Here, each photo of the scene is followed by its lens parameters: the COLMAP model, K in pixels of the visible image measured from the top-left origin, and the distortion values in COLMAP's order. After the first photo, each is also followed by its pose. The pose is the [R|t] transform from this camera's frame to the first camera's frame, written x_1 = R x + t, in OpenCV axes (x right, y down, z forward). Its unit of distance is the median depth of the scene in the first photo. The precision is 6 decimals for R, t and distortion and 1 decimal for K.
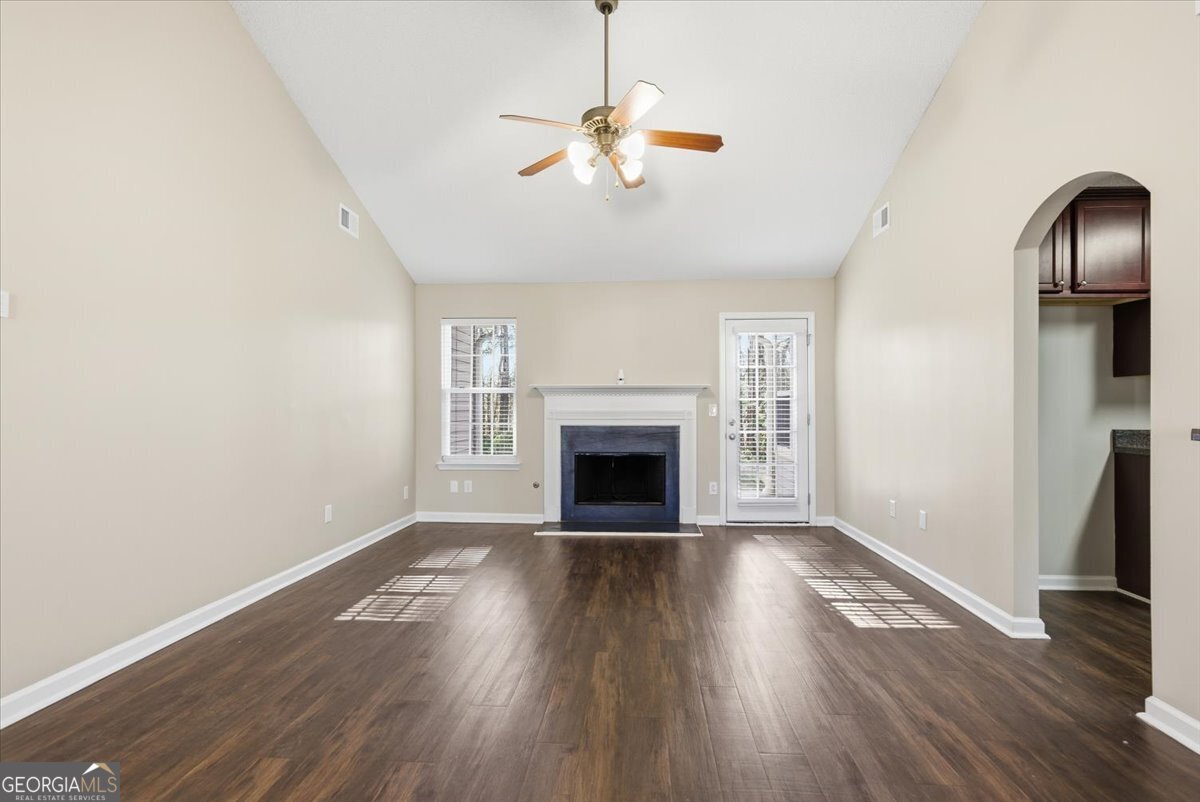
lens RADIAL K [[553.0, 0, 609.0], [0, 553.0, 402.1], [0, 0, 1]] dist [0.002685, -0.001007]
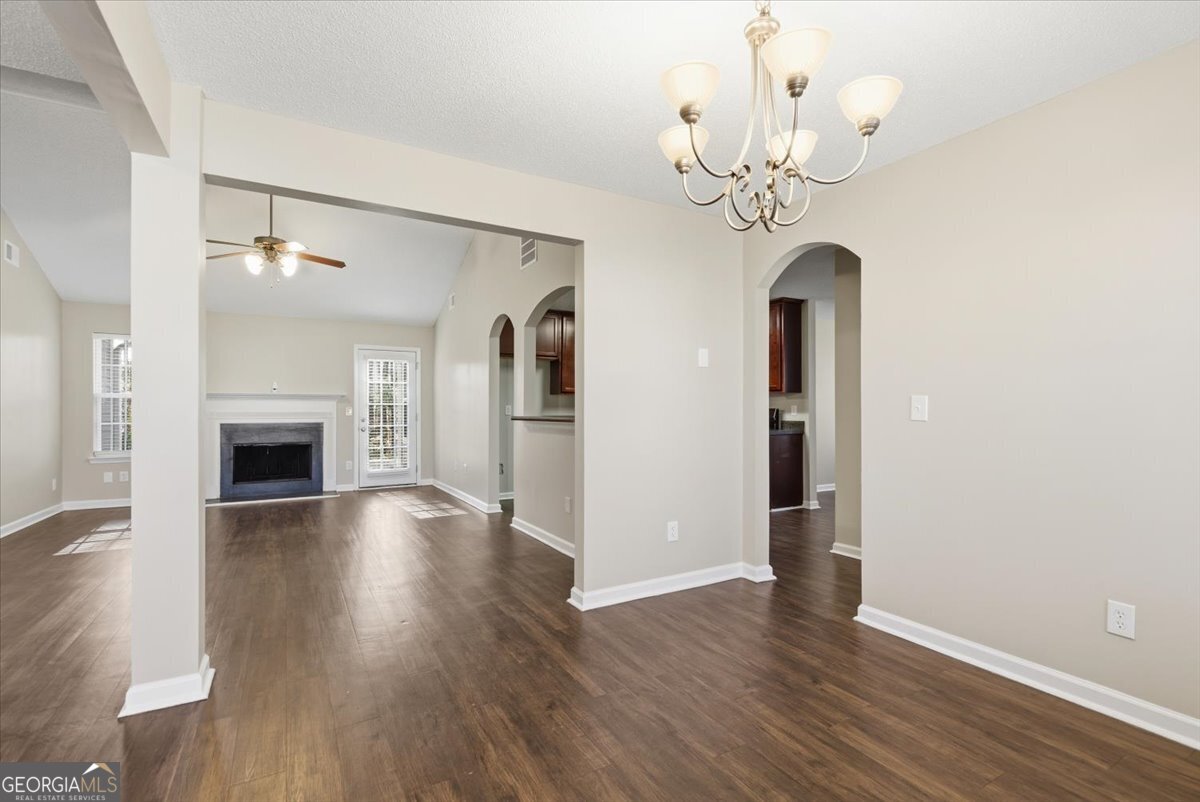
lens RADIAL K [[553.0, 0, 608.6], [0, 553.0, 406.4], [0, 0, 1]] dist [0.002685, -0.001007]
pose [[0.833366, 0.001782, 0.552719, -0.047207], [-0.003172, 0.999994, 0.001558, -0.002917], [-0.552712, -0.003051, 0.833367, -0.589100]]
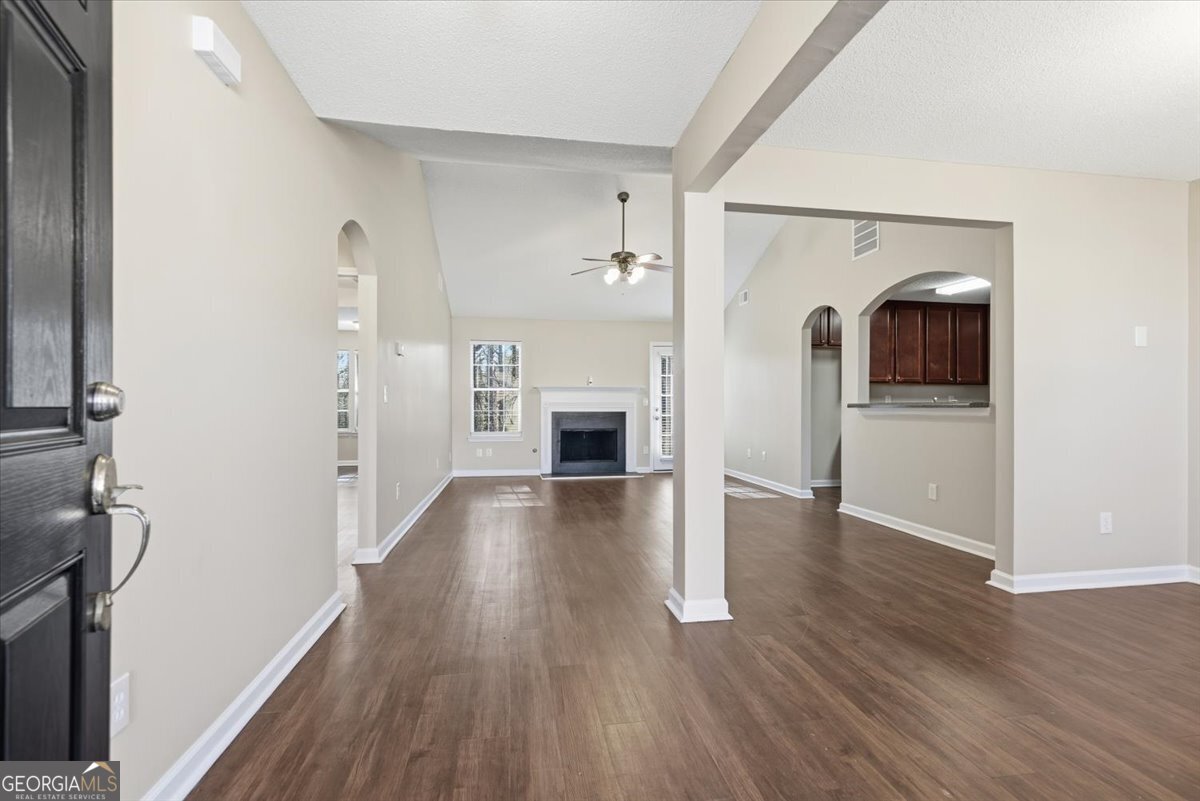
lens RADIAL K [[553.0, 0, 593.8], [0, 553.0, 403.0], [0, 0, 1]] dist [0.002685, -0.001007]
pose [[0.974243, 0.001454, 0.225498, -0.331257], [-0.002195, 0.999993, 0.003034, 0.013524], [-0.225492, -0.003451, 0.974239, -0.552815]]
